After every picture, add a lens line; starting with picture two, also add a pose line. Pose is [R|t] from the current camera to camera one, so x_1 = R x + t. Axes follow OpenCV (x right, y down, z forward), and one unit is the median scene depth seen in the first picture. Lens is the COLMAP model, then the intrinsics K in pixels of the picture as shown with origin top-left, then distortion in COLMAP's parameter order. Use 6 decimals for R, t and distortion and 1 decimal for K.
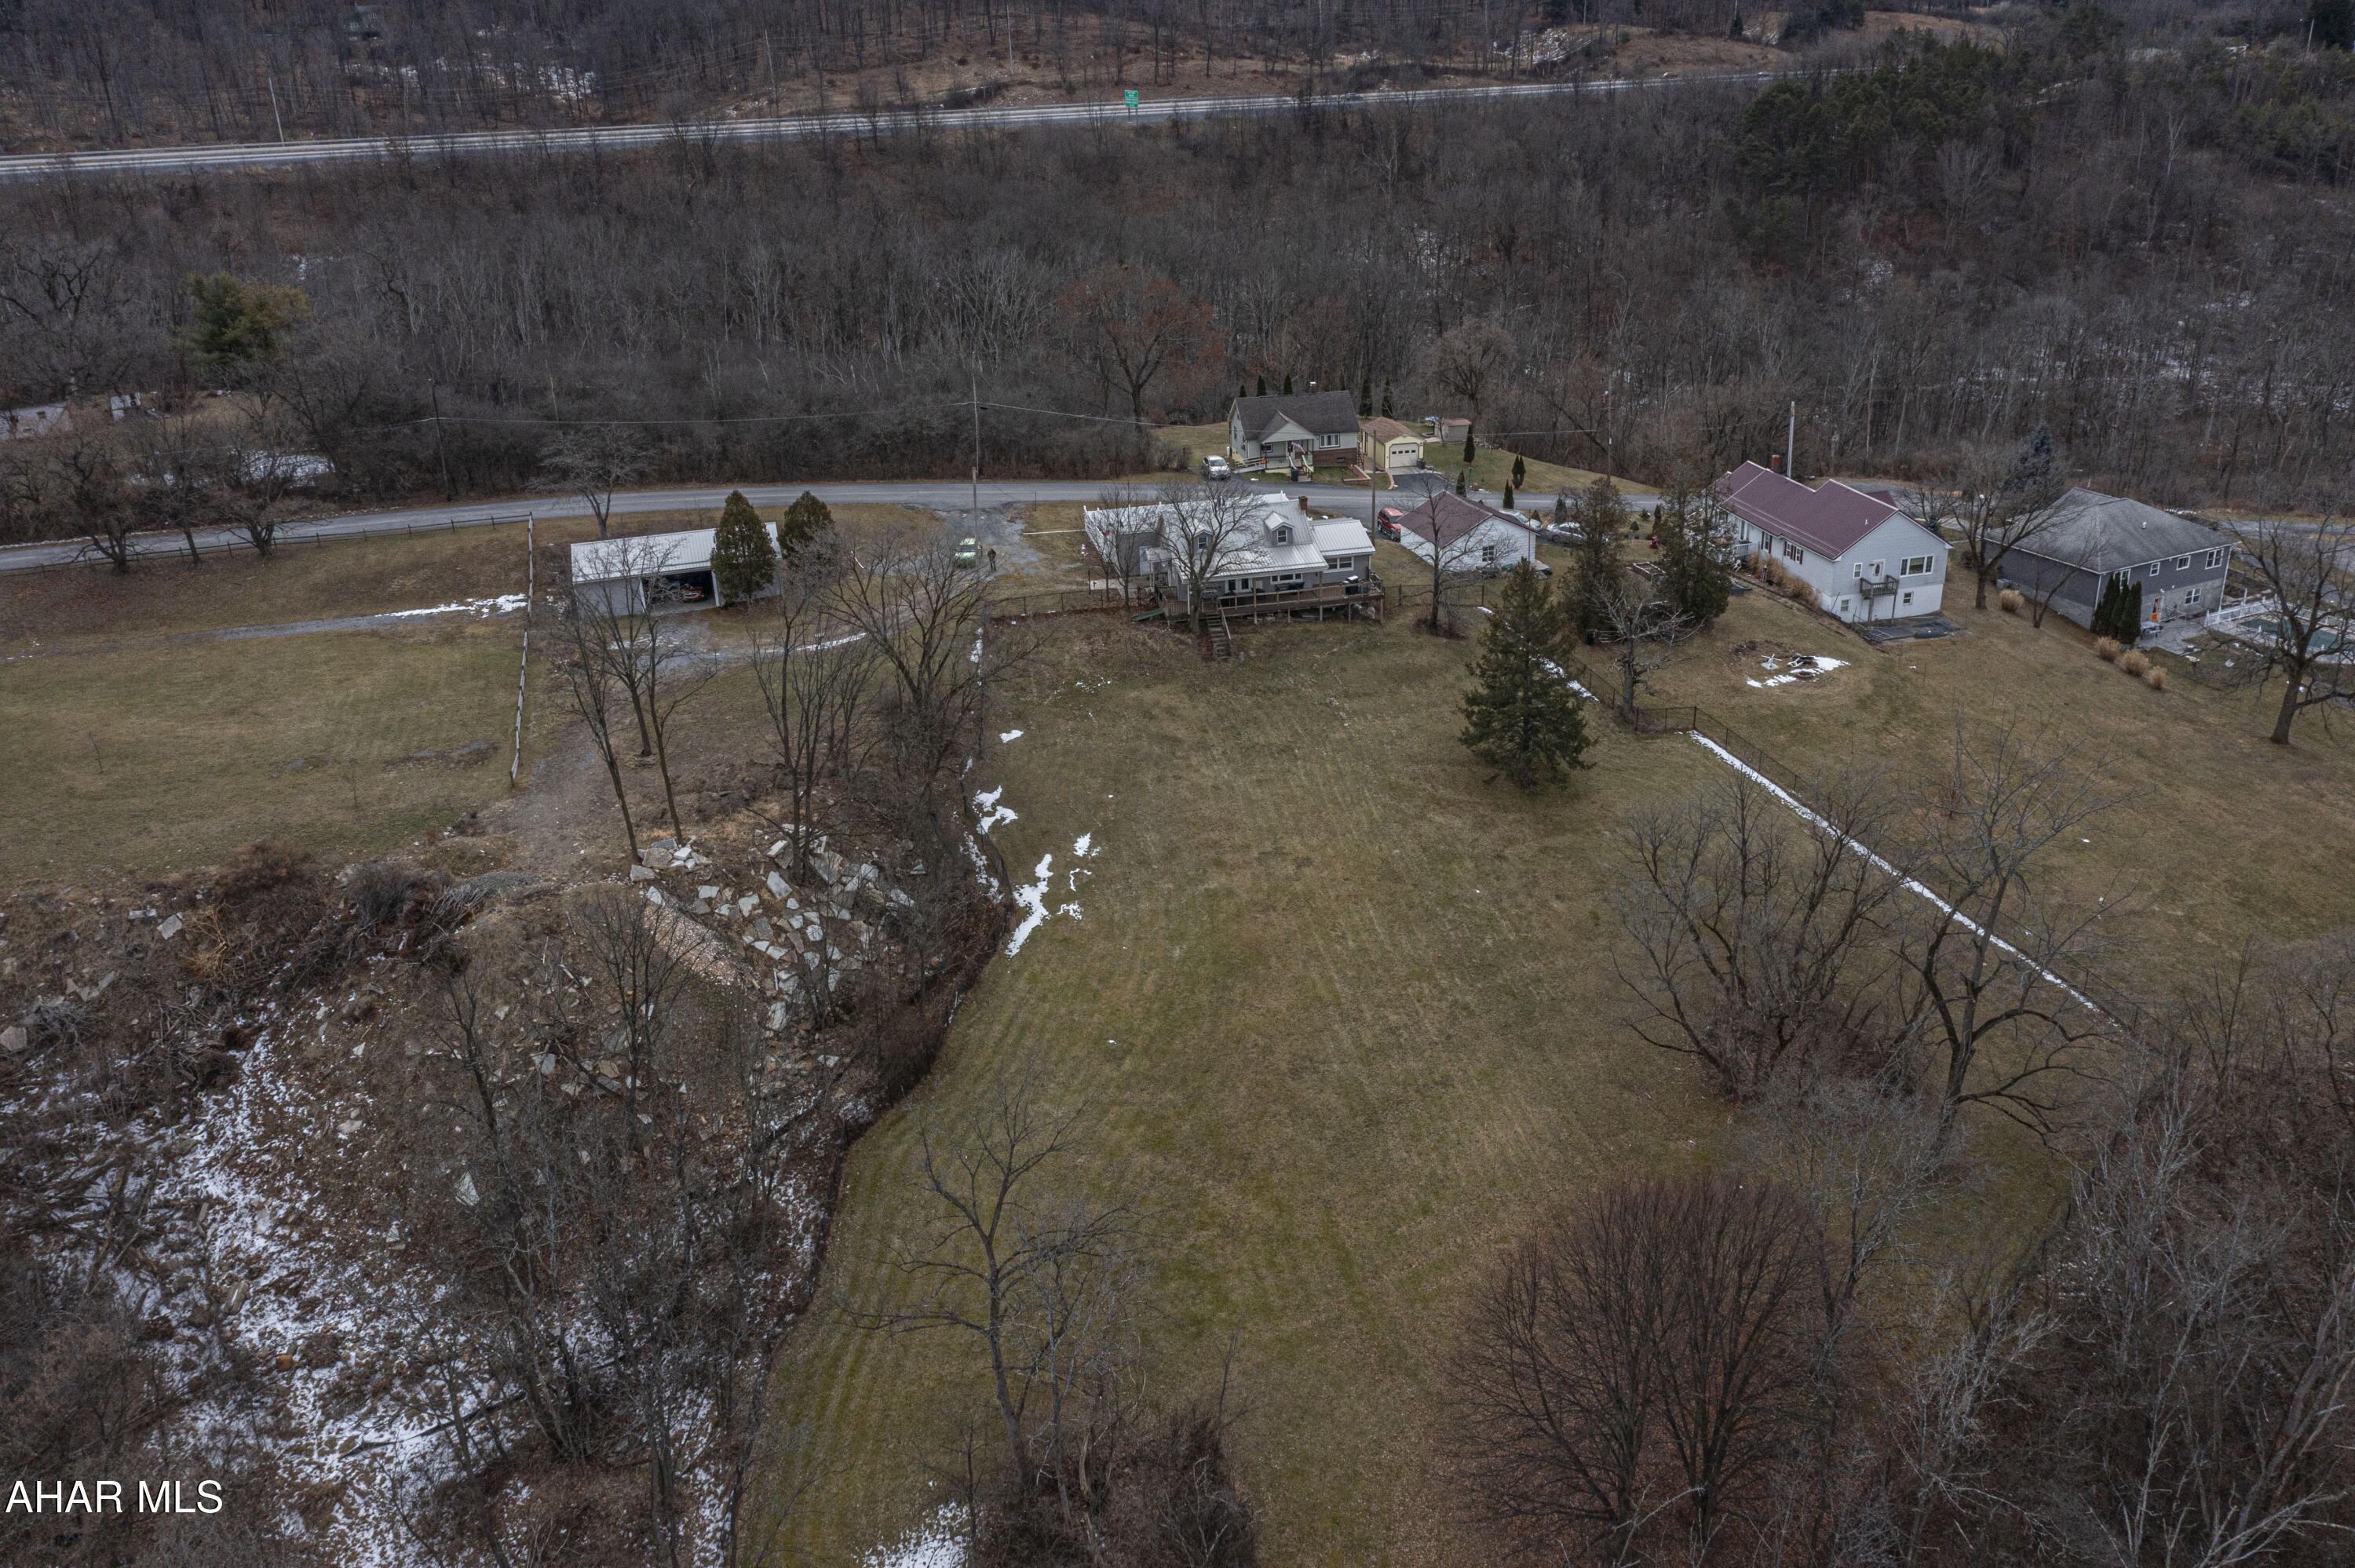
lens RADIAL K [[1884.3, 0, 1177.5], [0, 1884.3, 784.0], [0, 0, 1]] dist [-0.019873, 0.011316]
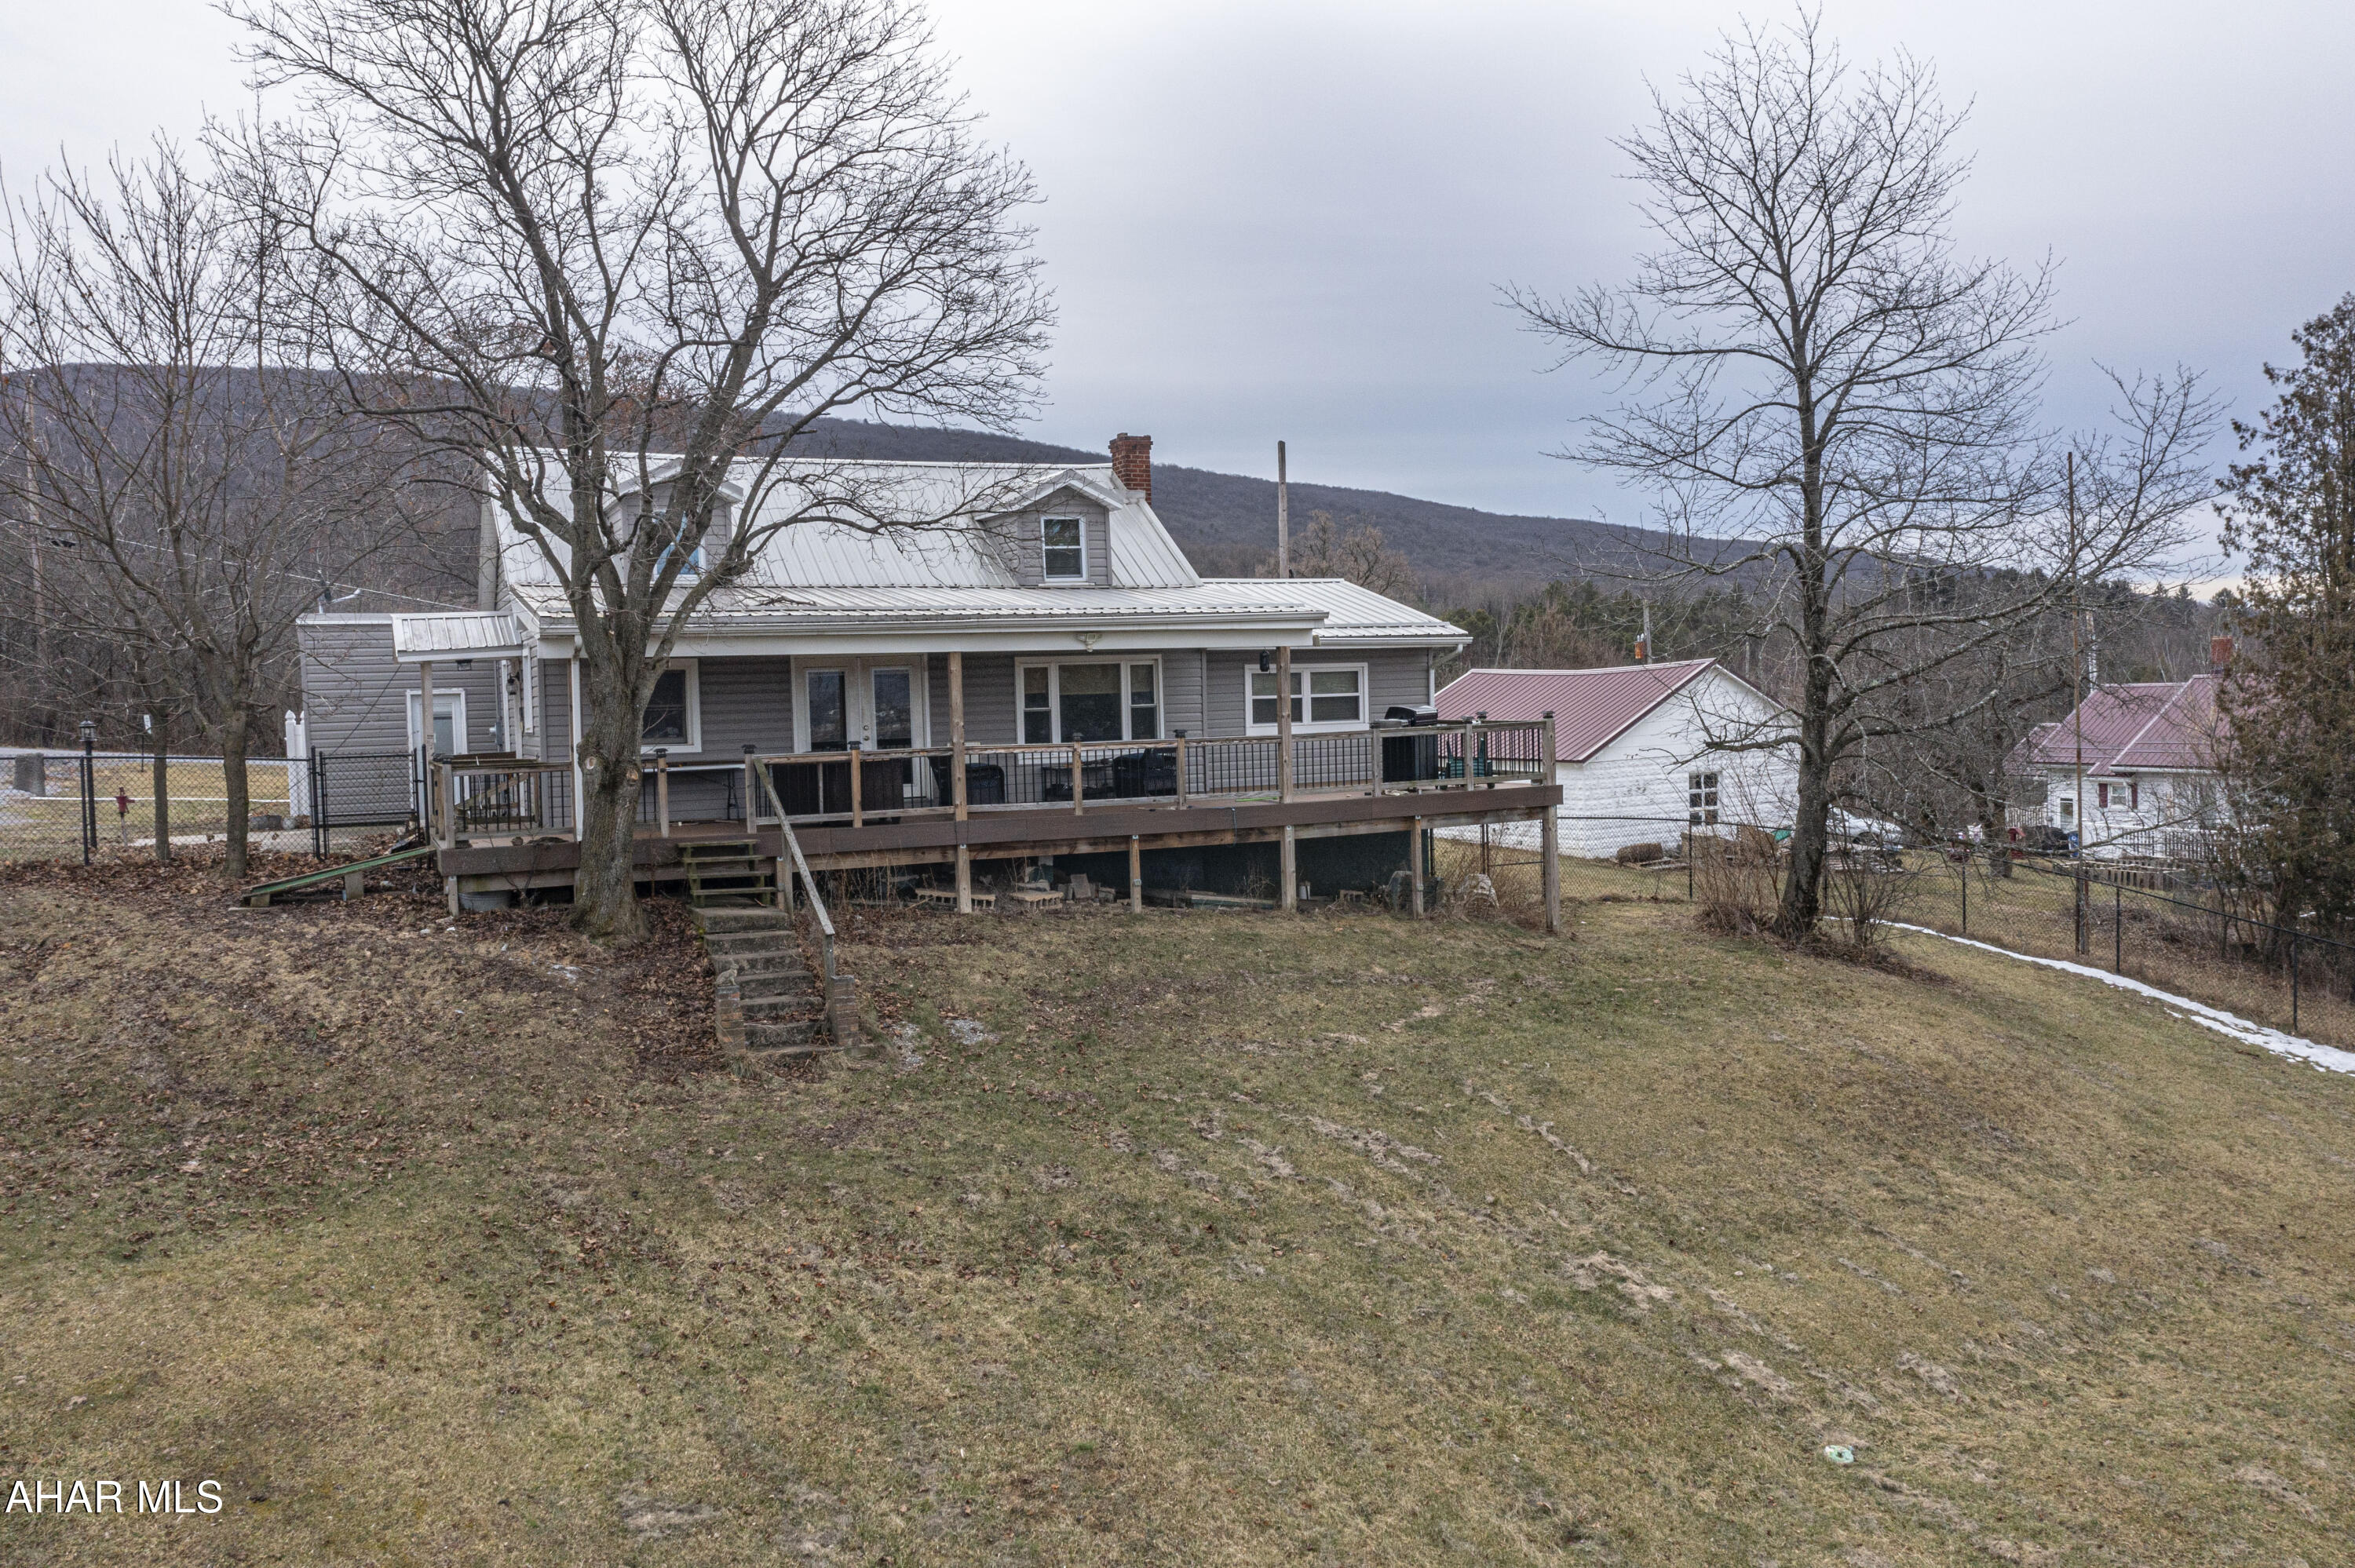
lens RADIAL K [[1884.3, 0, 1177.5], [0, 1884.3, 784.0], [0, 0, 1]] dist [-0.019873, 0.011316]
pose [[0.974945, -0.002855, 0.222429, 0.021130], [0.082462, 0.933313, -0.349466, -0.031262], [-0.206598, 0.359052, 0.910164, 0.834856]]
